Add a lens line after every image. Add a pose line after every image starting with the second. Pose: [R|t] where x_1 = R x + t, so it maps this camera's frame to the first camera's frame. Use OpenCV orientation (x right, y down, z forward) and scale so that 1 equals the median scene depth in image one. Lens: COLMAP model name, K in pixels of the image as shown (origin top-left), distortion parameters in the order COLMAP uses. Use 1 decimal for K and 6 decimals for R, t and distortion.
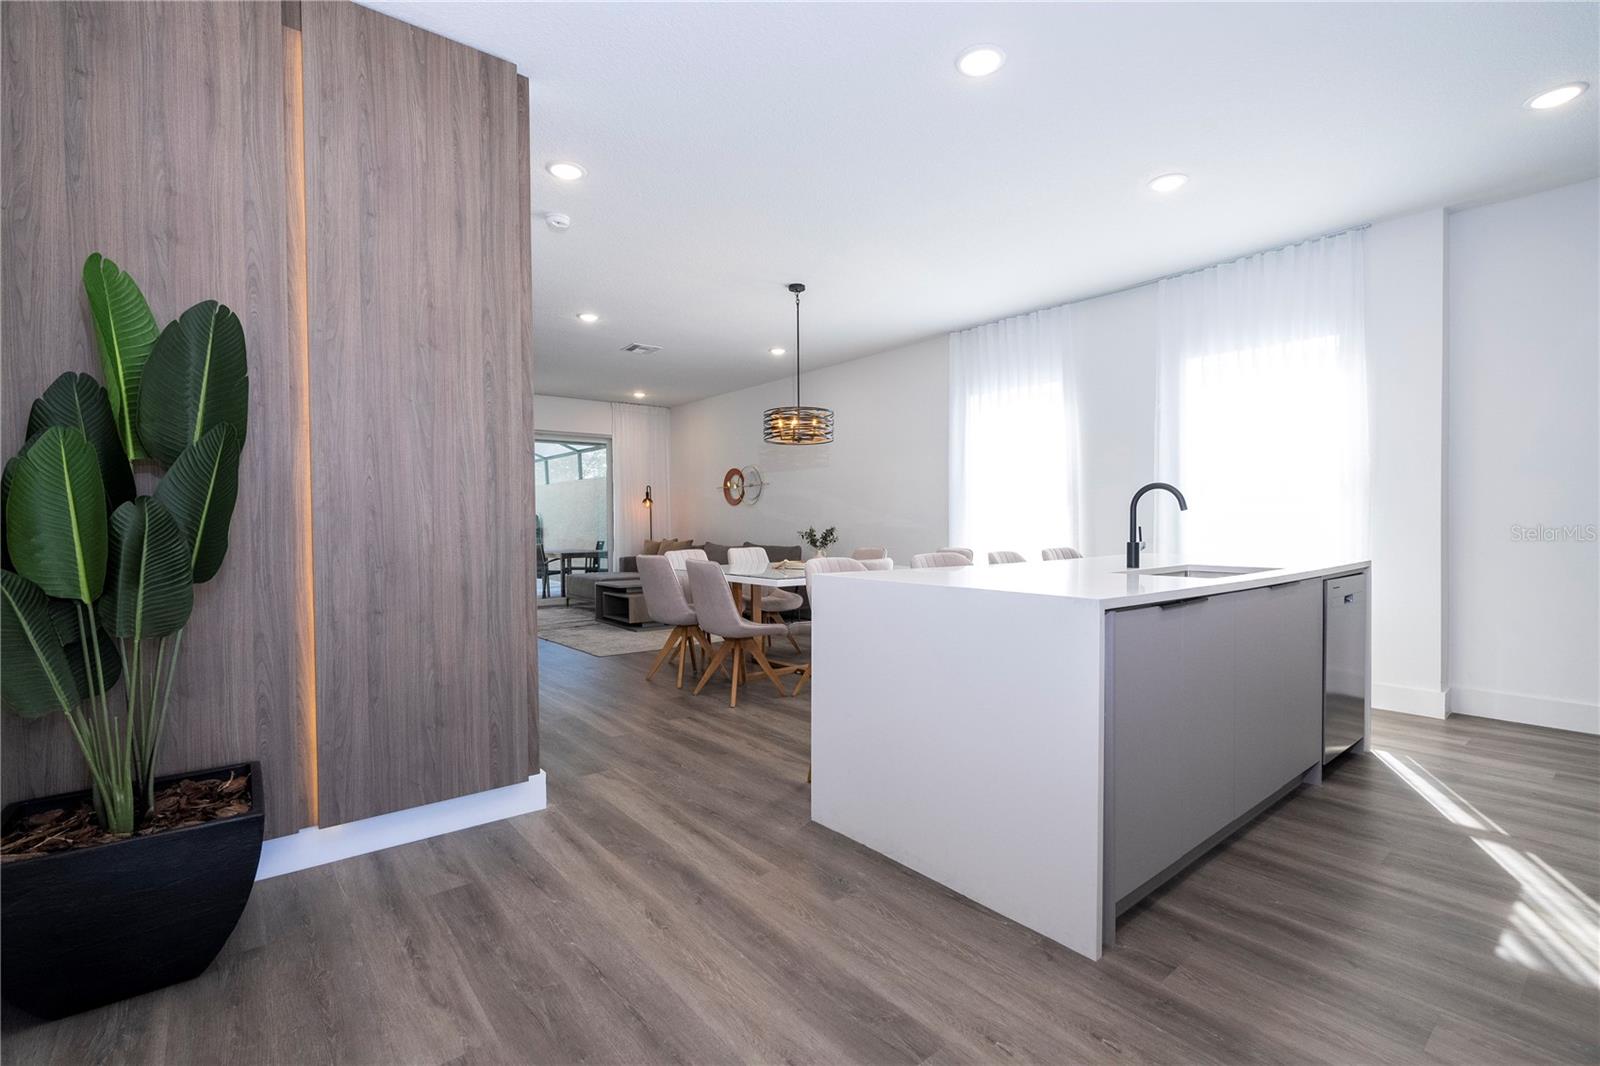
lens RADIAL K [[724.4, 0, 807.7], [0, 724.4, 525.4], [0, 0, 1]] dist [0.001433, -0.000378]
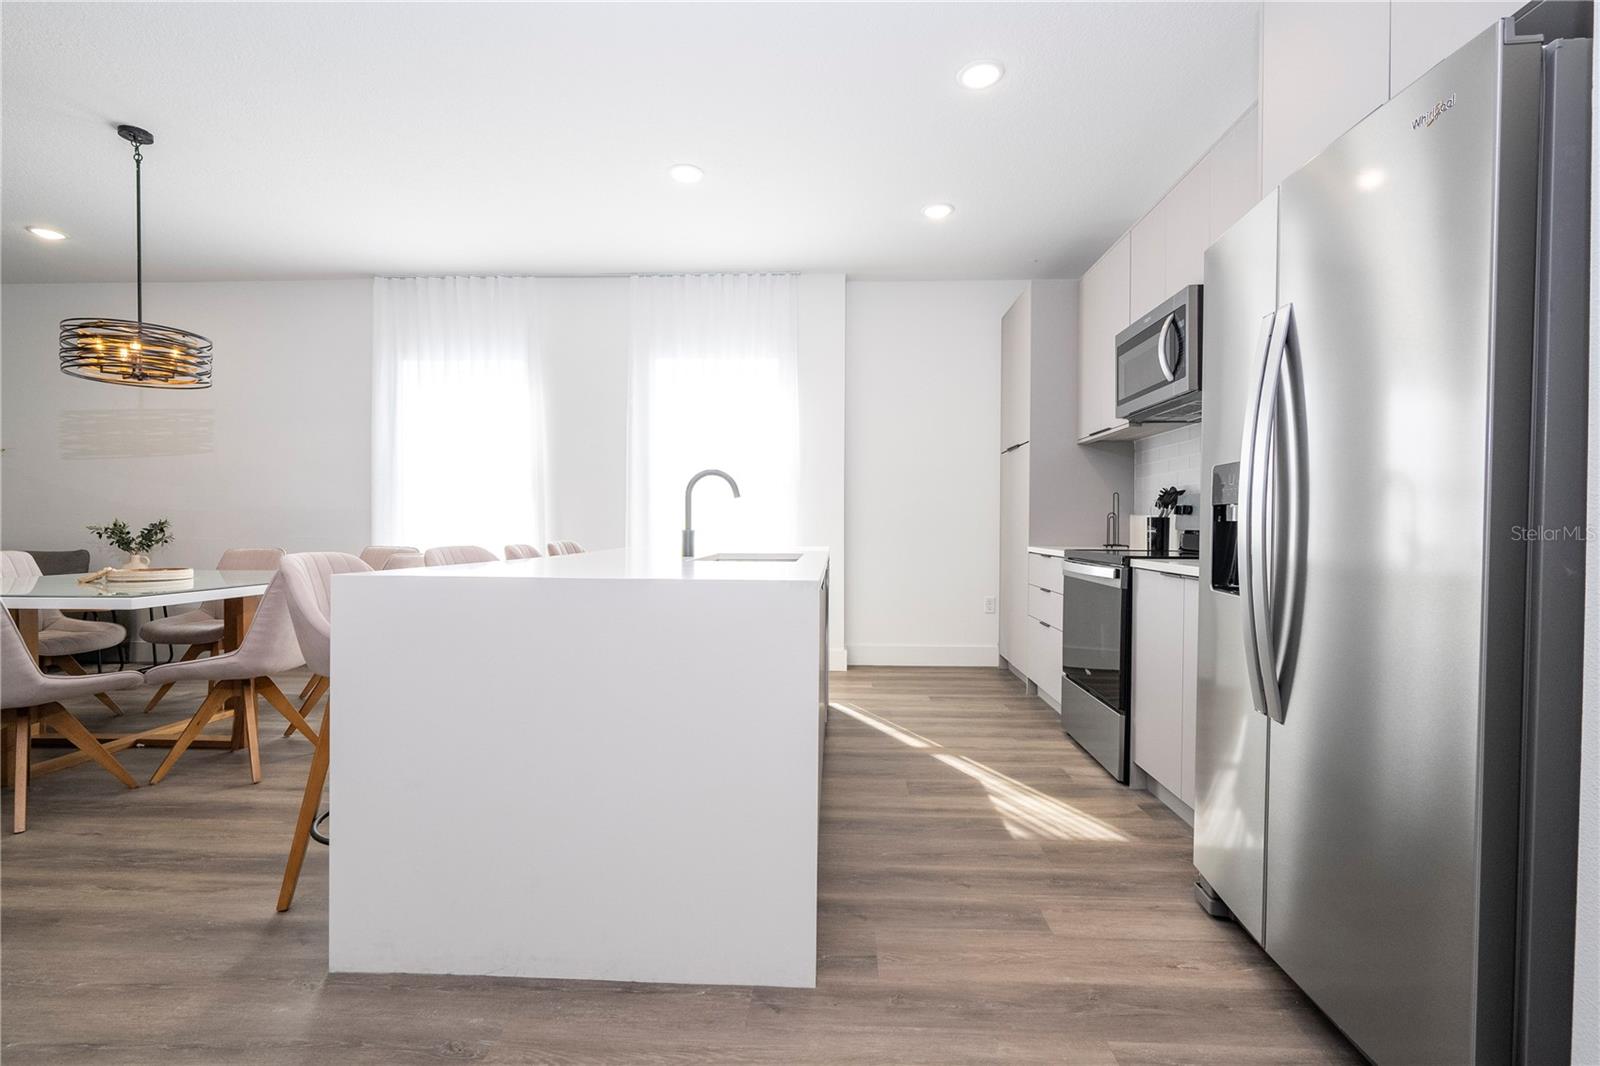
lens RADIAL K [[724.4, 0, 814.7], [0, 724.4, 530.5], [0, 0, 1]] dist [0.001433, -0.000378]
pose [[0.665381, 0.002085, 0.746501, -0.124798], [-0.003133, 0.999995, -0.000001, 0.018792], [-0.746497, -0.002338, 0.665385, 0.190910]]
